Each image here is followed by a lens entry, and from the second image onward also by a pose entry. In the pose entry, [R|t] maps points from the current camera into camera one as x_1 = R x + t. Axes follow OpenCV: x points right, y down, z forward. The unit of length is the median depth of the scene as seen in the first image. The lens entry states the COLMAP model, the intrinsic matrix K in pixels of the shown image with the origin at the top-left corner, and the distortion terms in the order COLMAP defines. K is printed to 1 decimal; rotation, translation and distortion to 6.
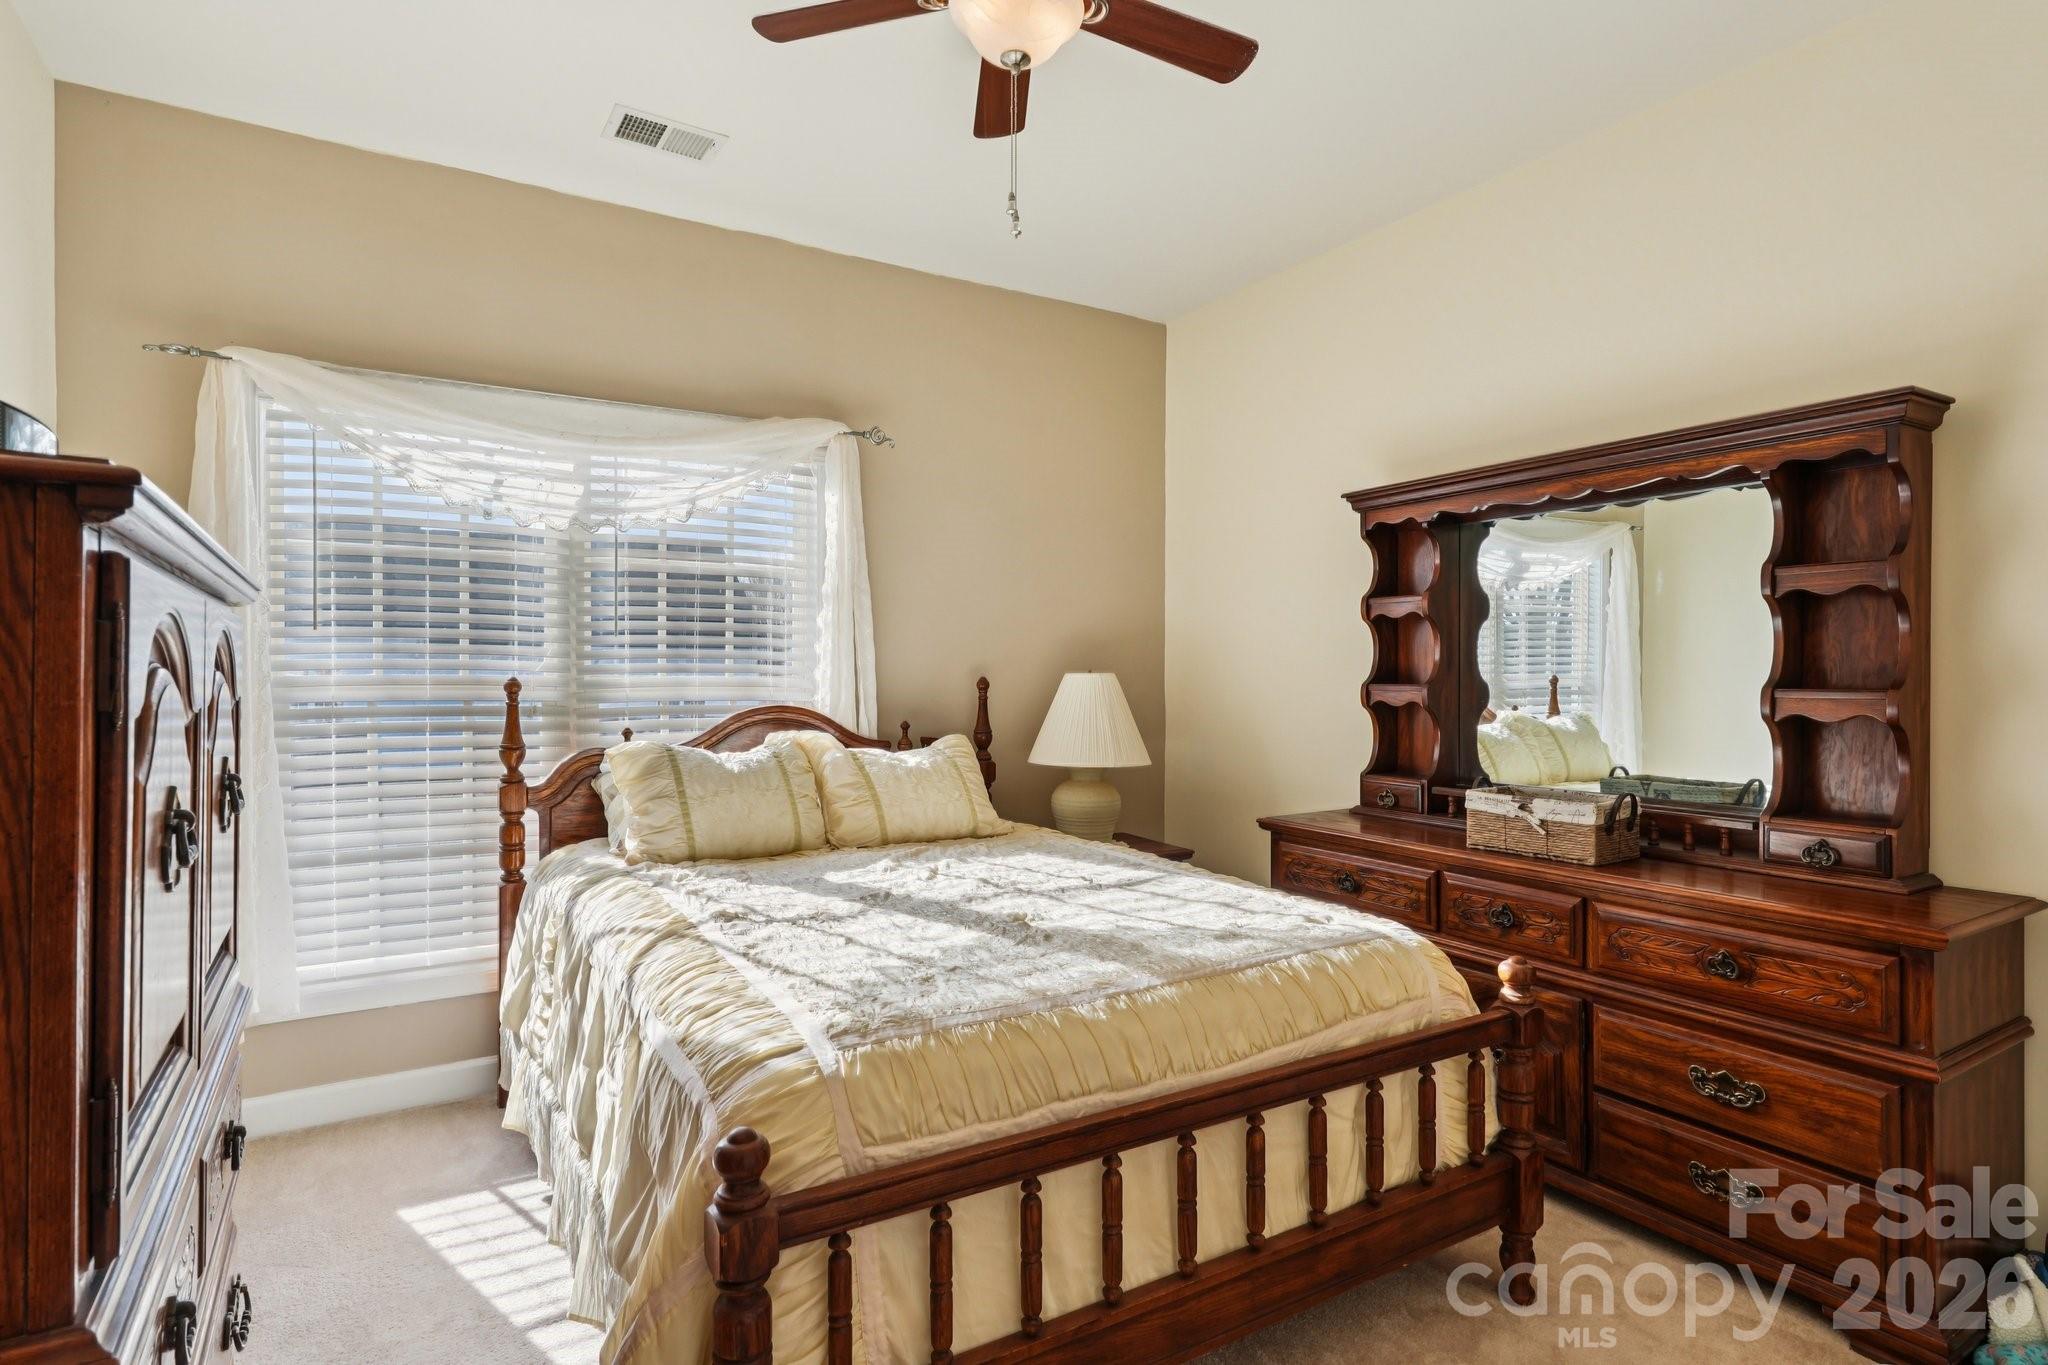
lens RADIAL K [[1062.6, 0, 1025.8], [0, 1062.6, 684.8], [0, 0, 1]] dist [0.001608, 0.001096]
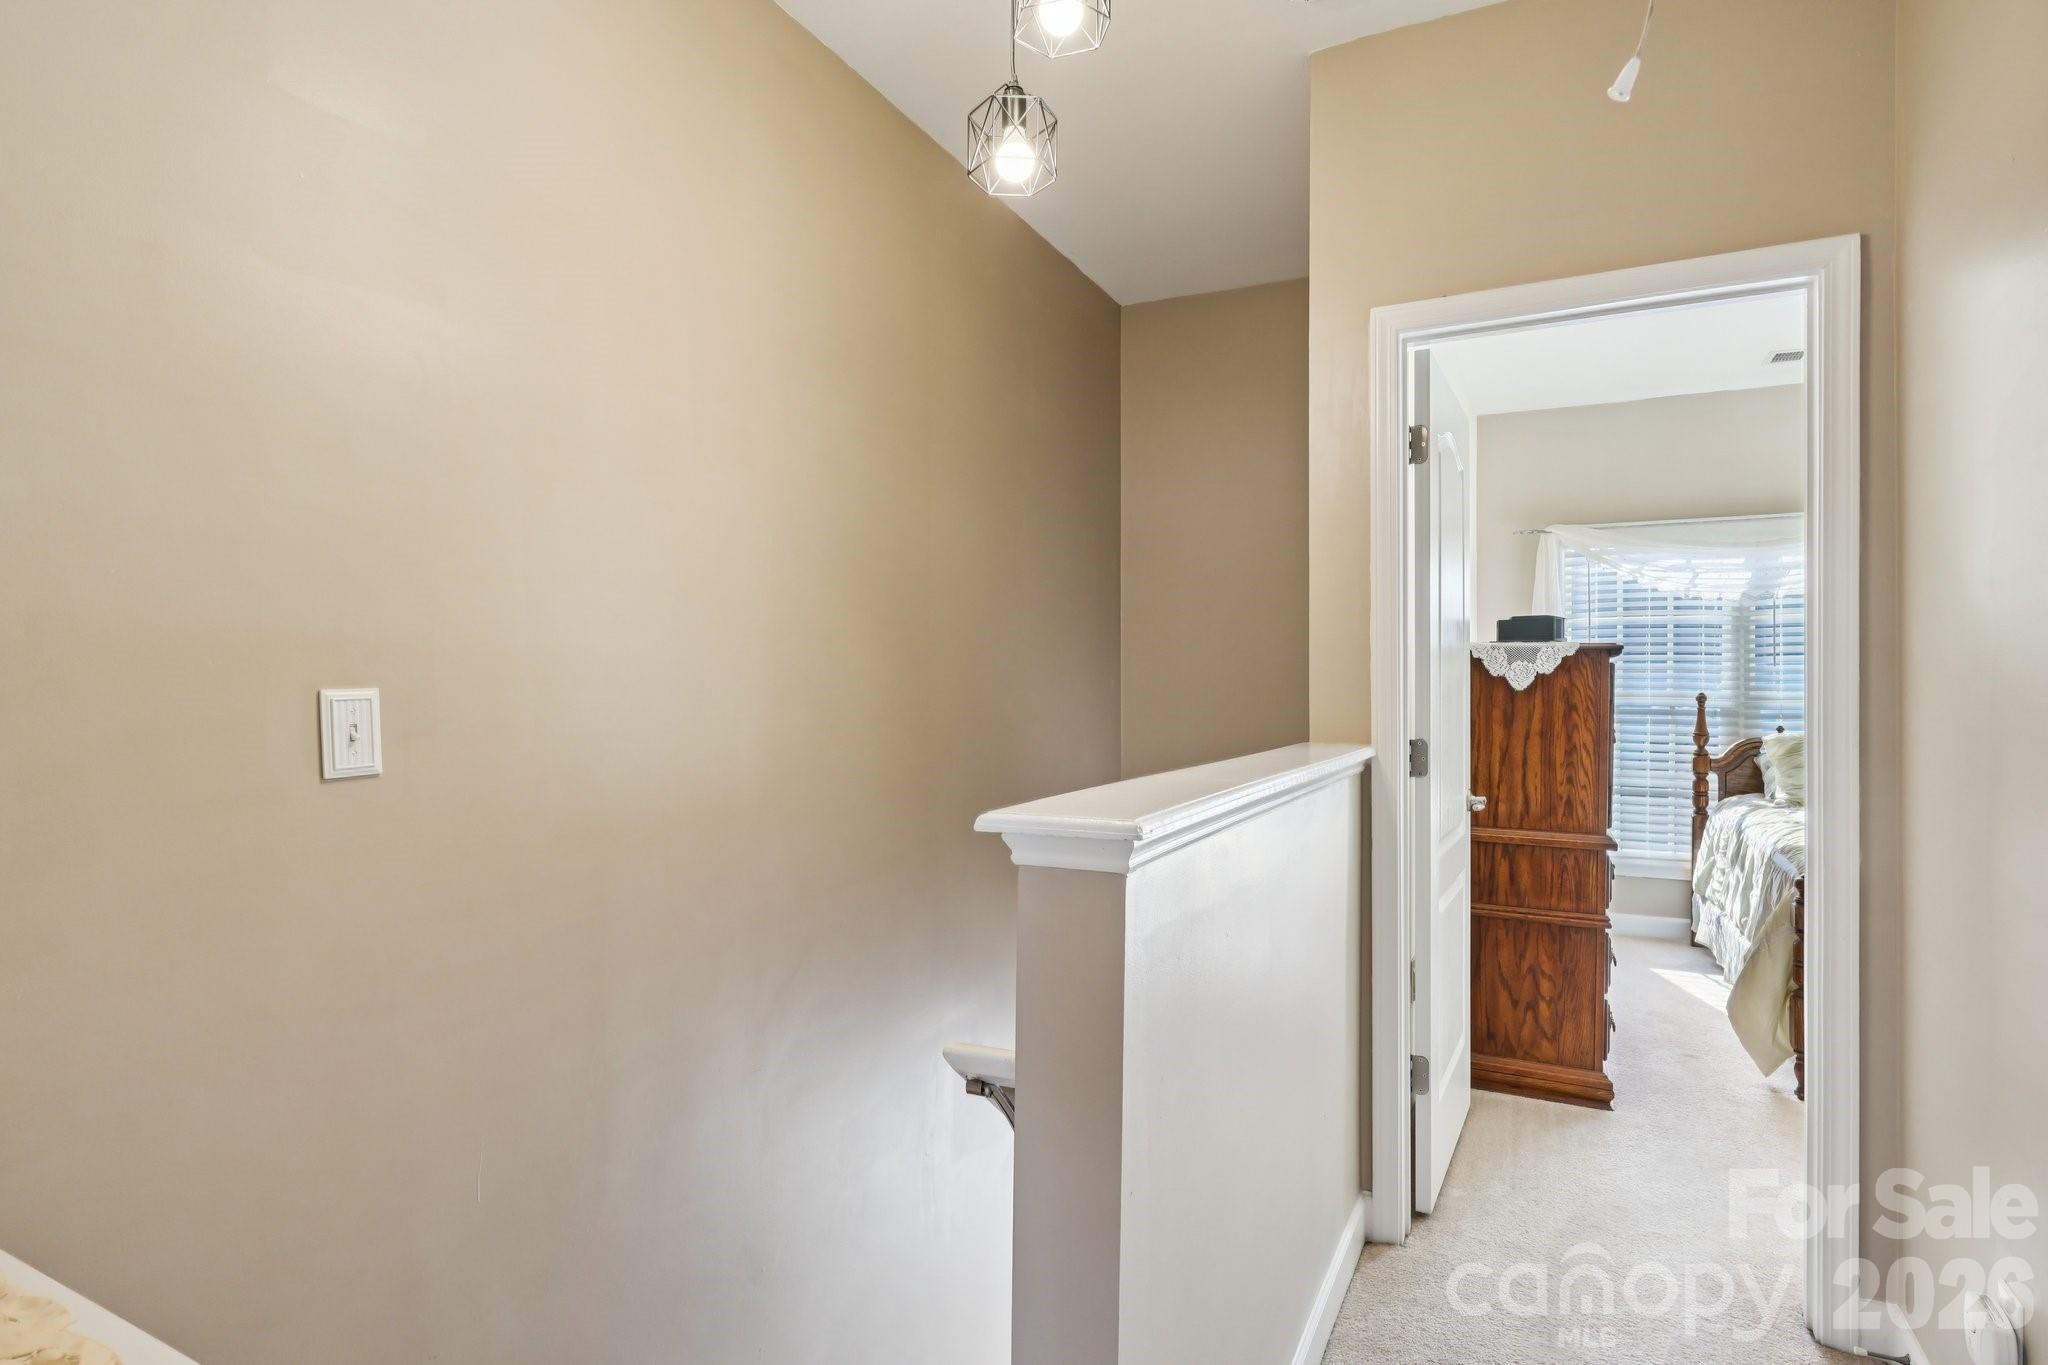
lens RADIAL K [[1062.6, 0, 1019.7], [0, 1062.6, 687.0], [0, 0, 1]] dist [0.001608, 0.001096]
pose [[0.529671, 0.001172, -0.848202, 0.362958], [-0.009217, 0.999948, -0.004374, 0.000989], [0.848153, 0.010135, 0.529654, -0.784357]]
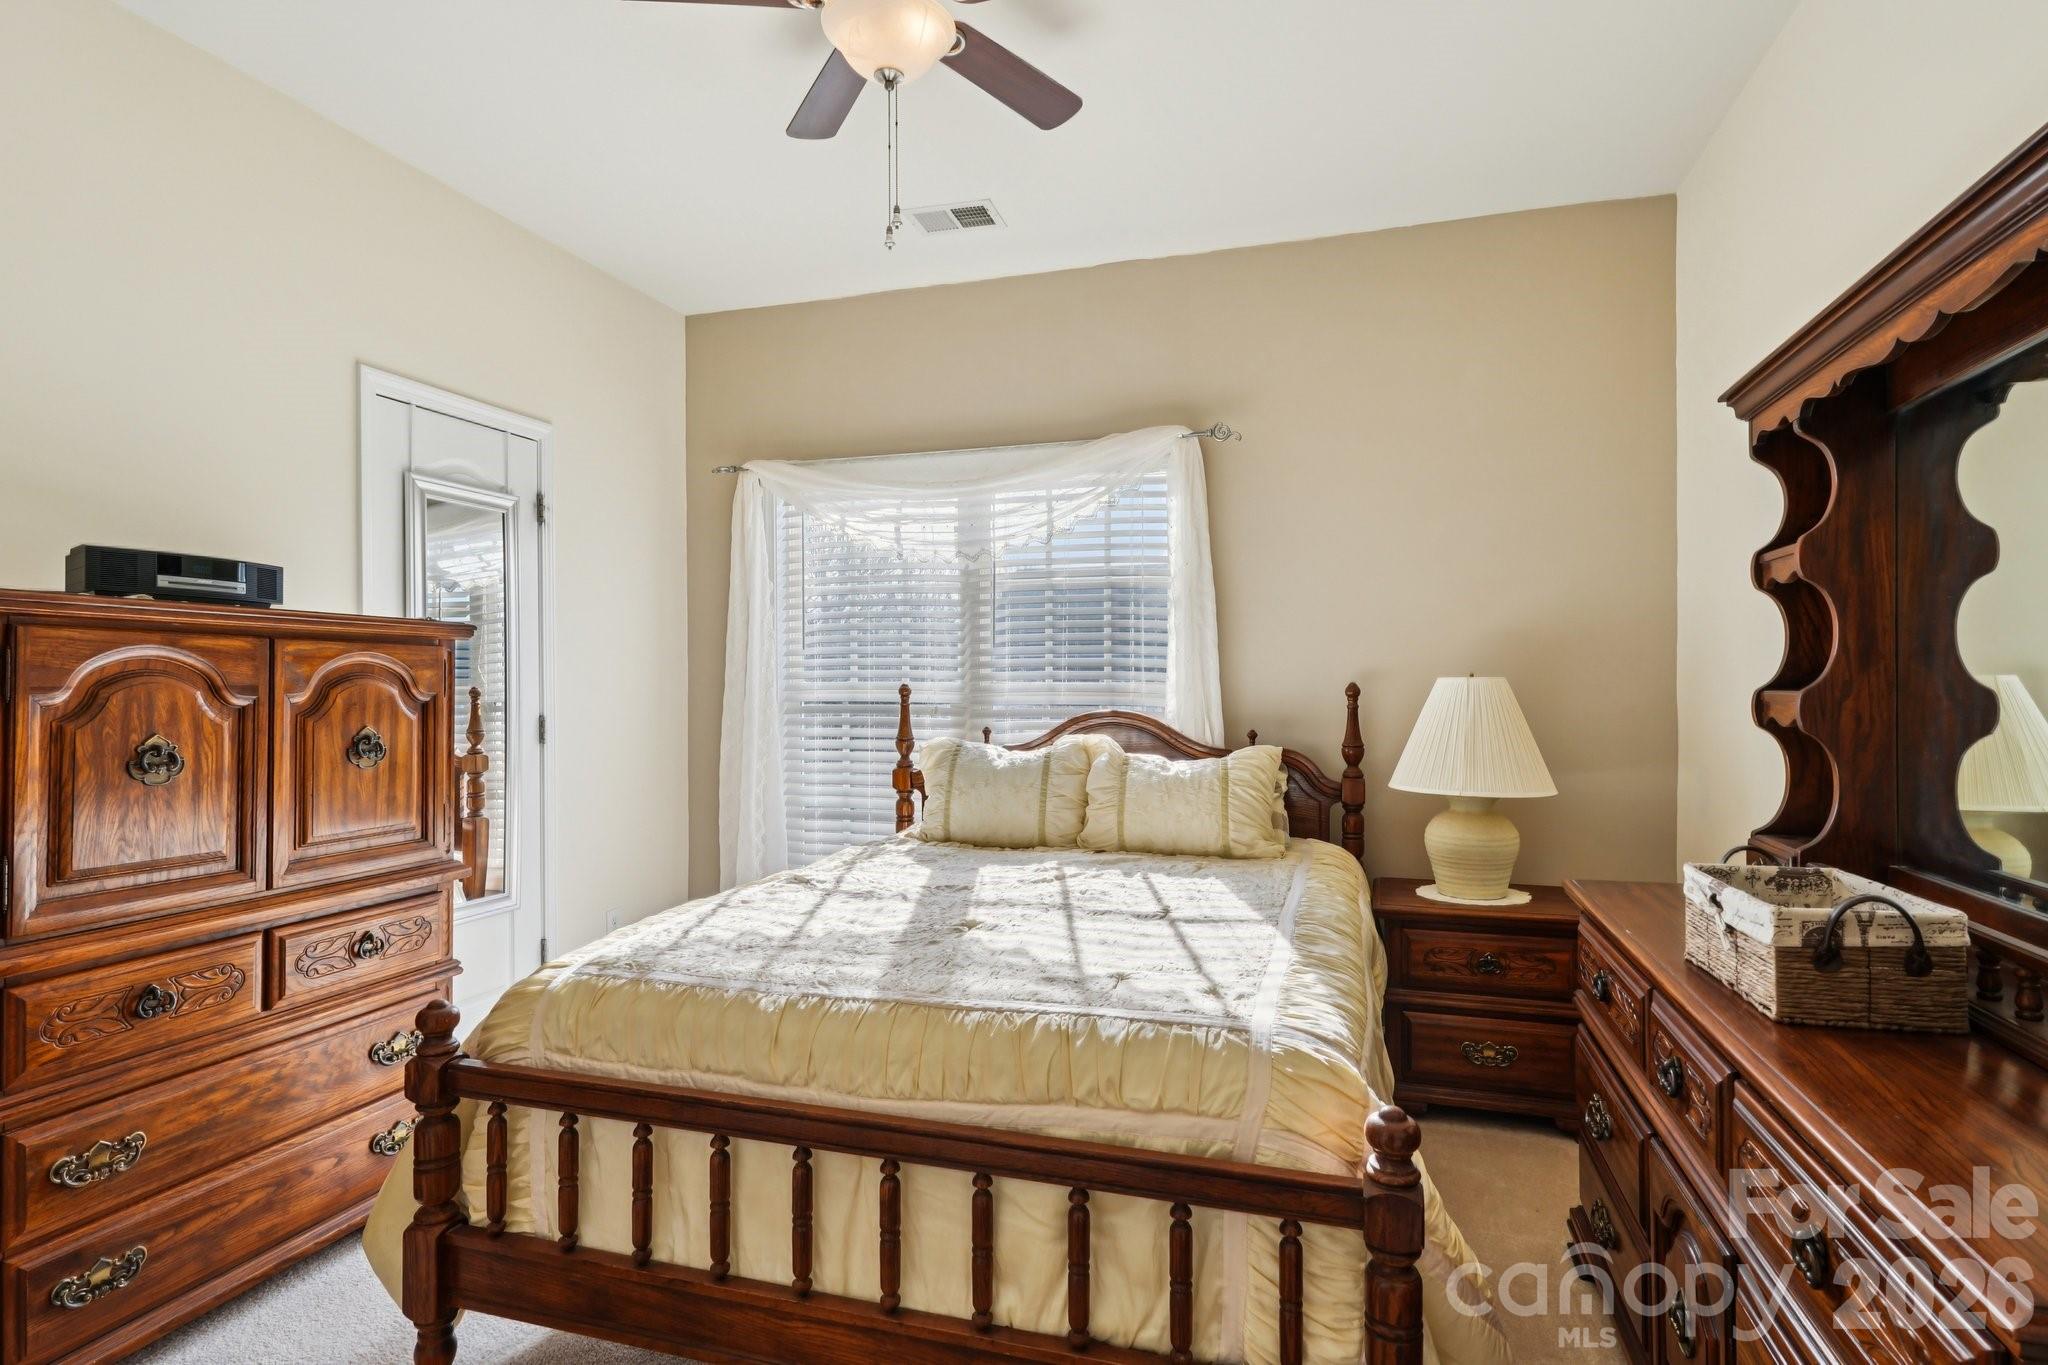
lens RADIAL K [[1062.6, 0, 1029.2], [0, 1062.6, 691.0], [0, 0, 1]] dist [0.001608, 0.001096]
pose [[0.656311, 0.002028, -0.754488, 0.559117], [-0.005746, 0.999981, -0.002310, 0.003858], [0.754469, 0.005852, 0.656310, 0.284632]]
